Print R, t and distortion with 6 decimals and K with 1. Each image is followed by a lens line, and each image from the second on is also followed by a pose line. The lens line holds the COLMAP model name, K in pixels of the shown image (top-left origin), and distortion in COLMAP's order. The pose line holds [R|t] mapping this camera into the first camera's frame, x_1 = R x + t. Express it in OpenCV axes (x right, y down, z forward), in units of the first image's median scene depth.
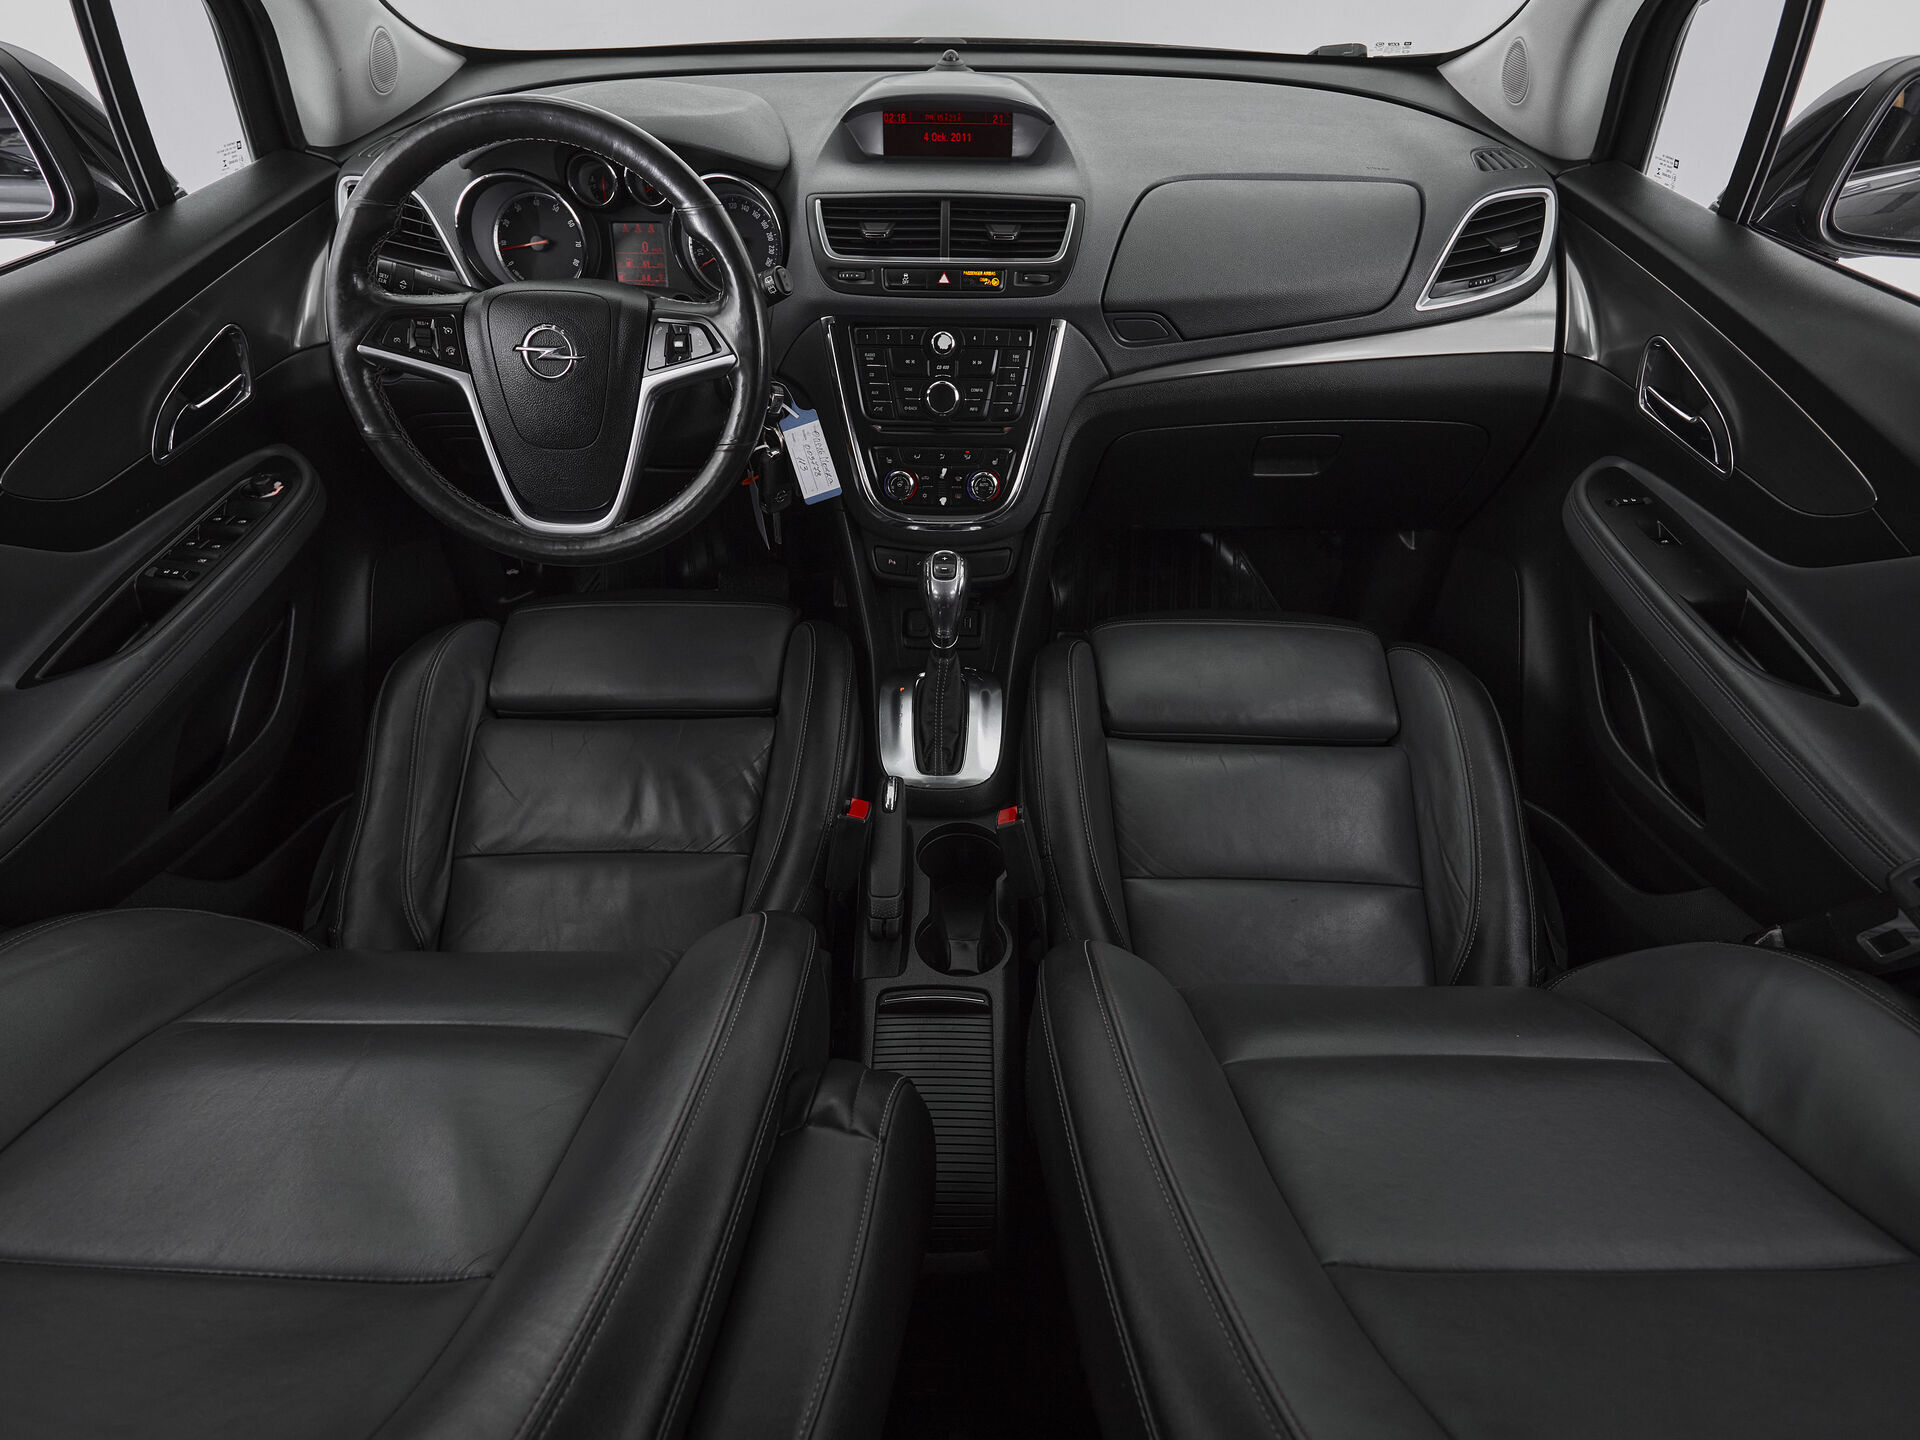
lens RADIAL K [[1055.8, 0, 957.8], [0, 1055.8, 719.0], [0, 0, 1]] dist [0.001741, -0.005966]
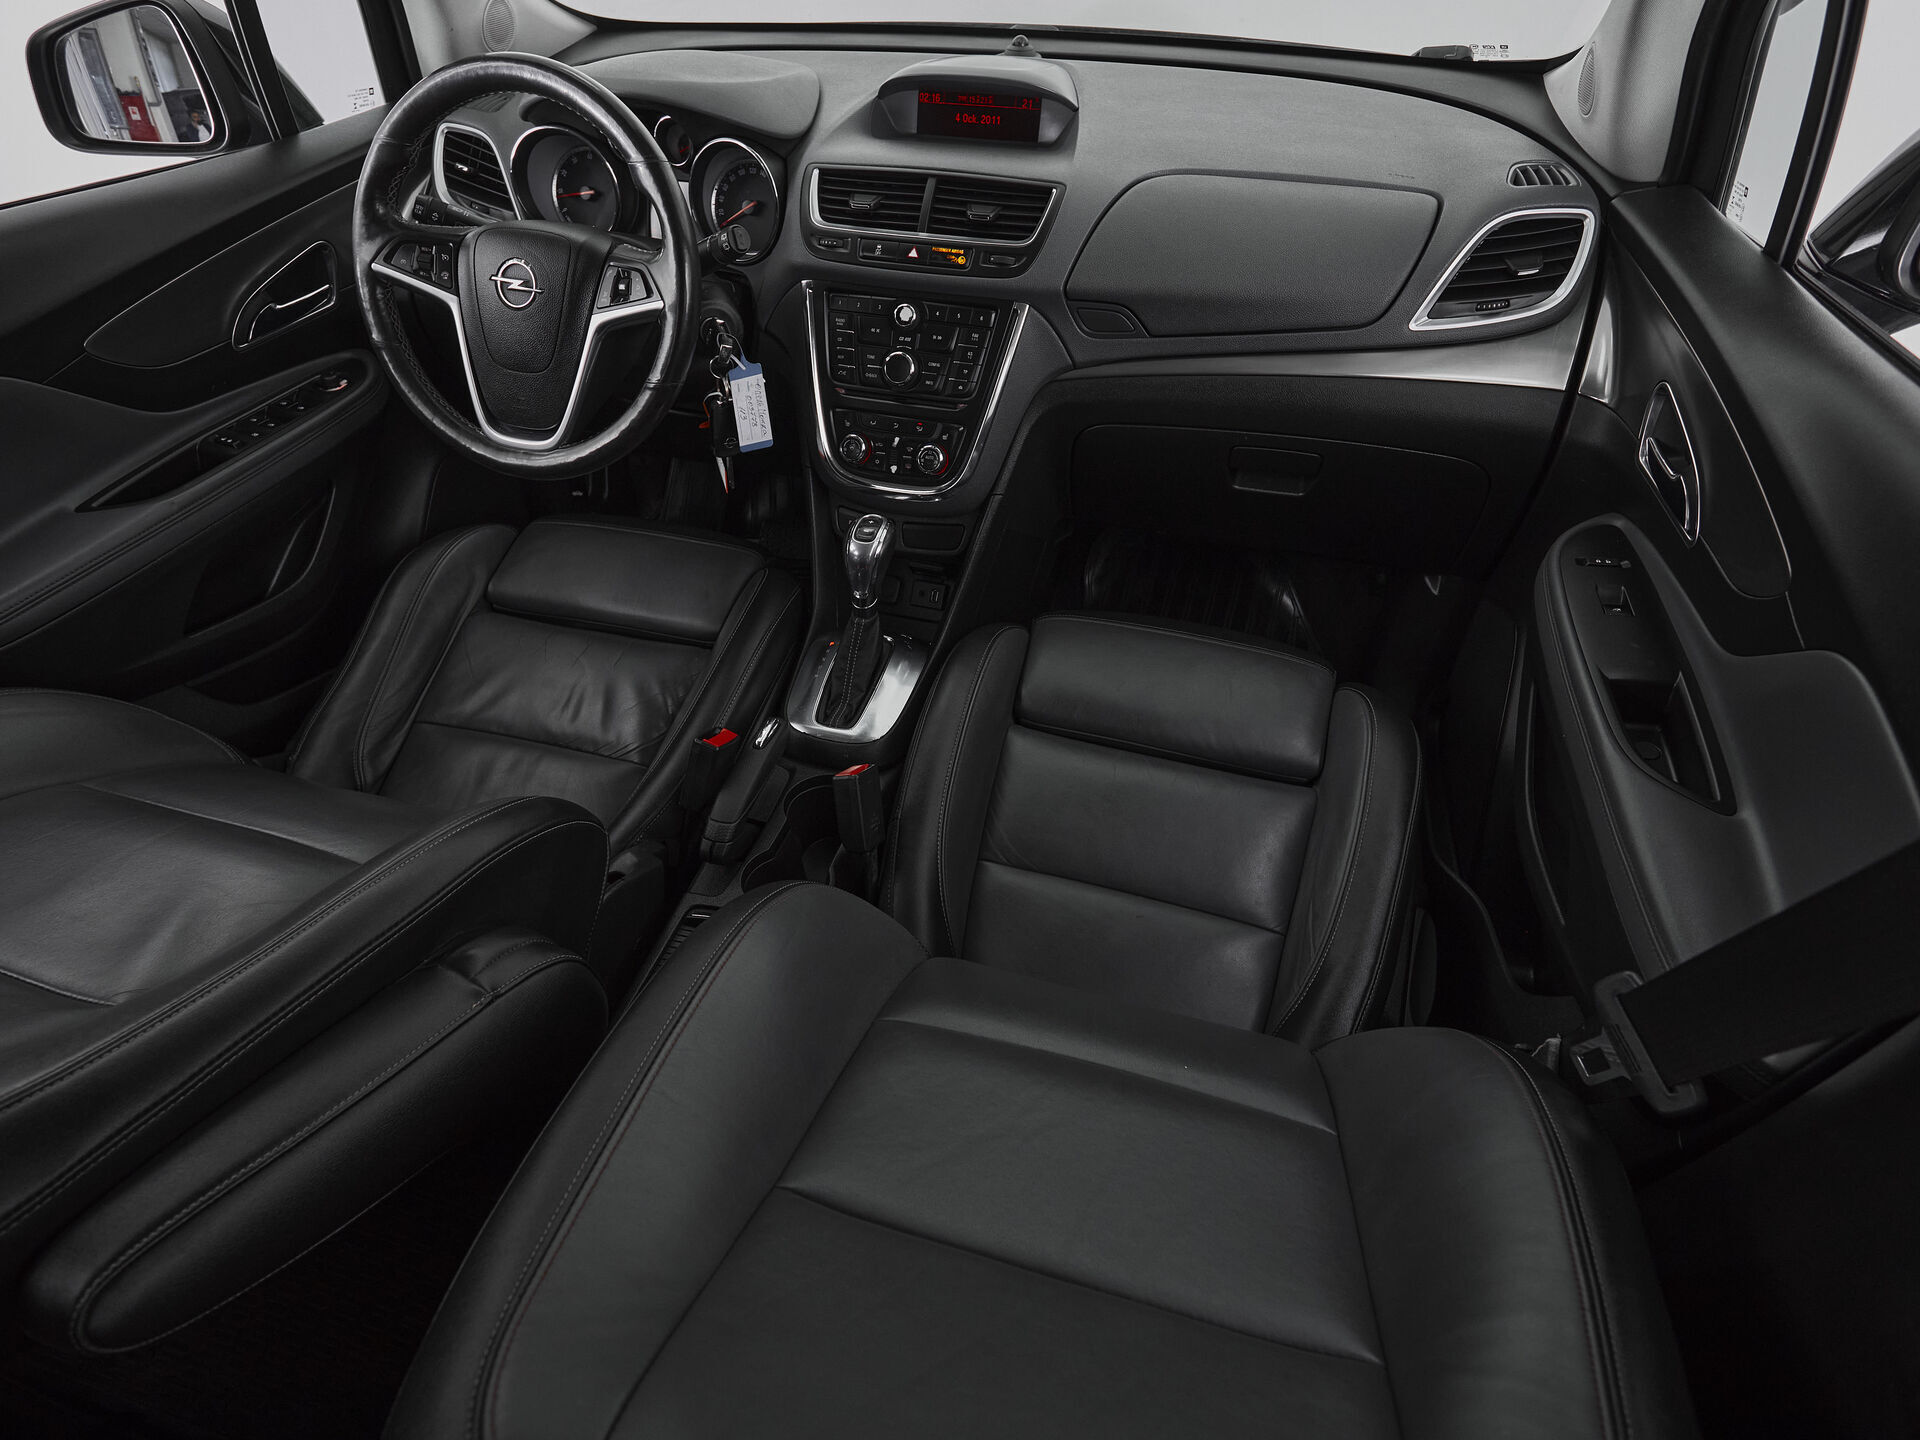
lens RADIAL K [[1055.8, 0, 930.1], [0, 1055.8, 719.2], [0, 0, 1]] dist [0.001741, -0.005966]
pose [[0.960319, 0.176773, -0.215728, 0.298604], [-0.176174, 0.984110, 0.022161, 0.005325], [0.216217, 0.016724, 0.976202, 0.004876]]
